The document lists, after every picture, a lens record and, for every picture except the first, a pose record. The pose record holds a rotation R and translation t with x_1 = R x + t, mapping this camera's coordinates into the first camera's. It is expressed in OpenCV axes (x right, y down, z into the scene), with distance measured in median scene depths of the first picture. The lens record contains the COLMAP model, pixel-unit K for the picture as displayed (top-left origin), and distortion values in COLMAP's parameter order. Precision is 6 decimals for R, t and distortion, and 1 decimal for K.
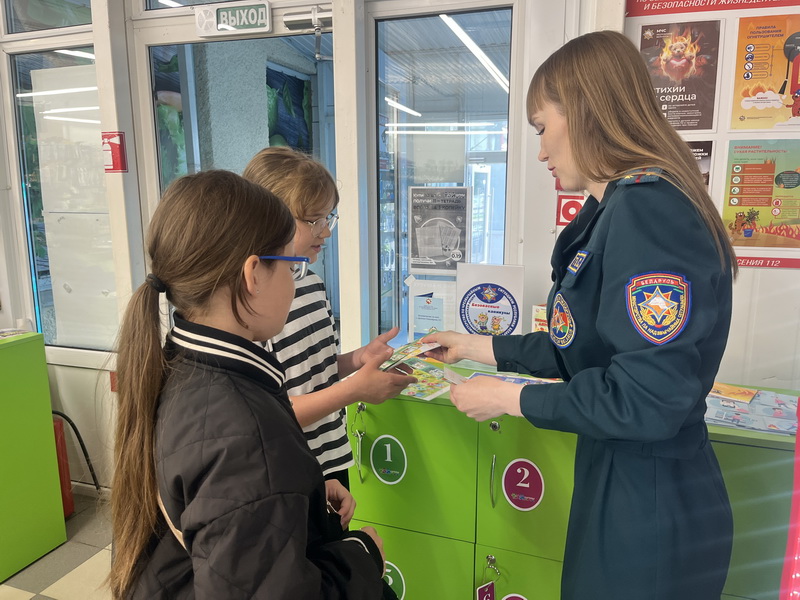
lens RADIAL K [[586.1, 0, 411.6], [0, 586.1, 300.9], [0, 0, 1]] dist [0.041360, -0.071995]
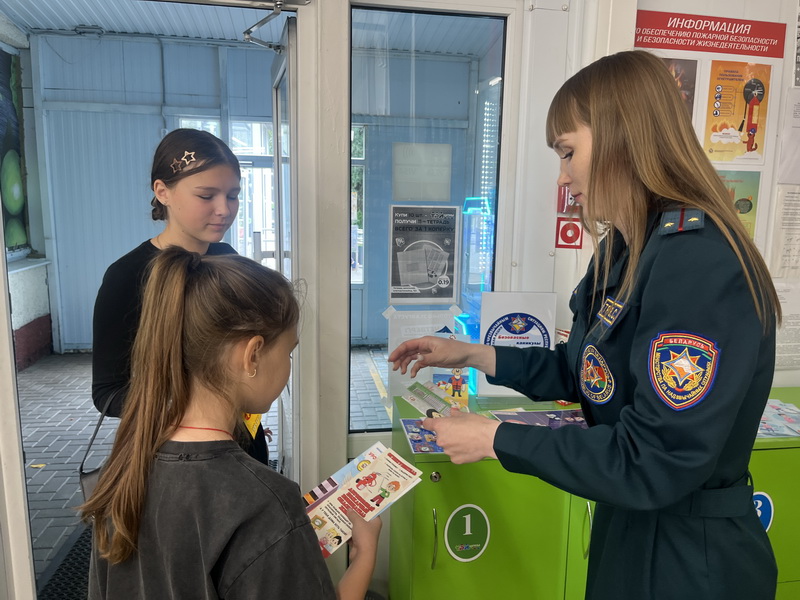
lens RADIAL K [[592.3, 0, 399.0], [0, 592.3, 294.0], [0, 0, 1]] dist [0.053121, -0.074684]
pose [[0.885575, -0.056648, 0.461029, -0.457332], [0.065478, 0.997849, -0.003165, -0.068085], [-0.459858, 0.032990, 0.887380, 0.253283]]
